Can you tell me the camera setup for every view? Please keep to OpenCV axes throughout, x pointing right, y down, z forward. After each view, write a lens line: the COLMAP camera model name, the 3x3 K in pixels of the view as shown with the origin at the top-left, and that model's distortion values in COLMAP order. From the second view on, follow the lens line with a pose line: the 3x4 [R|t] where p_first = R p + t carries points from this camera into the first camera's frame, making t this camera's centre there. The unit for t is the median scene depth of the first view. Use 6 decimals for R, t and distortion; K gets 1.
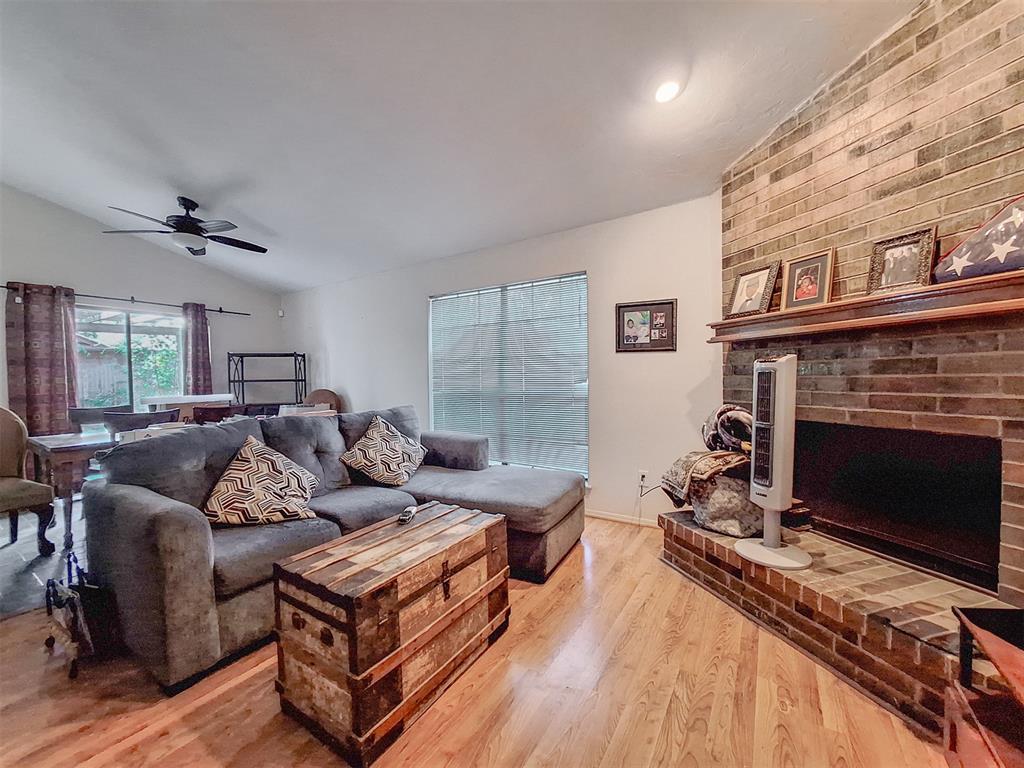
lens RADIAL K [[401.8, 0, 513.6], [0, 401.8, 387.6], [0, 0, 1]] dist [-0.000124, -0.000550]
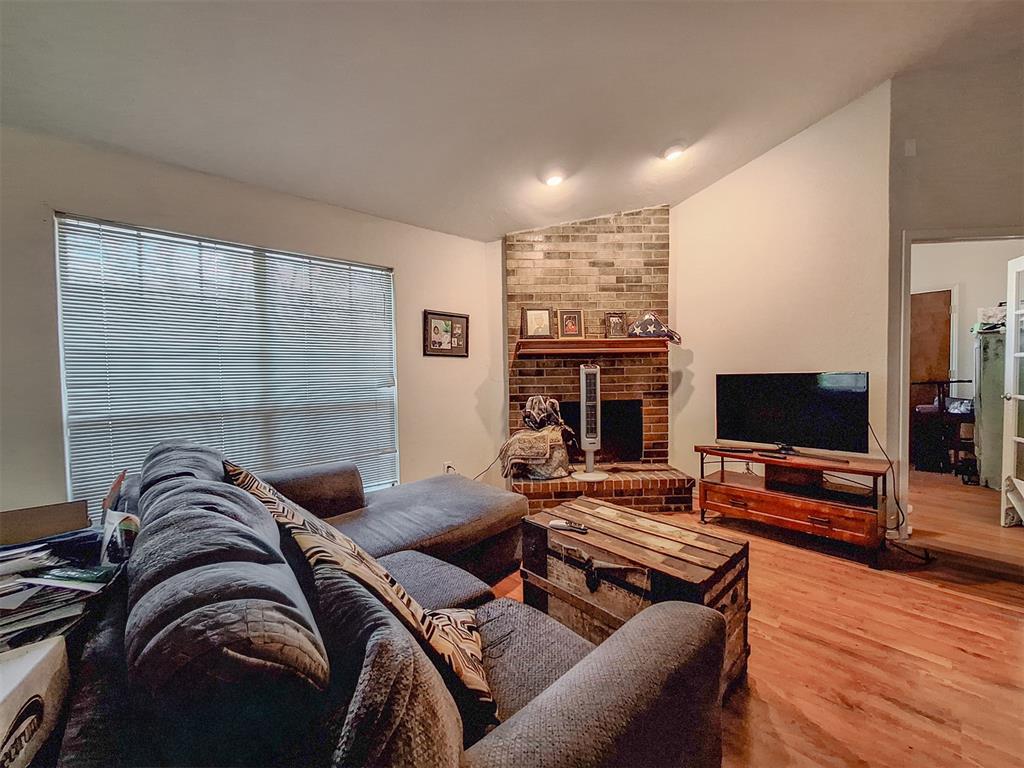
lens RADIAL K [[401.8, 0, 518.8], [0, 401.8, 384.3], [0, 0, 1]] dist [-0.000124, -0.000550]
pose [[0.258813, -0.021639, 0.965685, -0.920173], [0.042563, 0.999033, 0.010979, -0.019968], [-0.964989, 0.038261, 0.259484, 0.663708]]
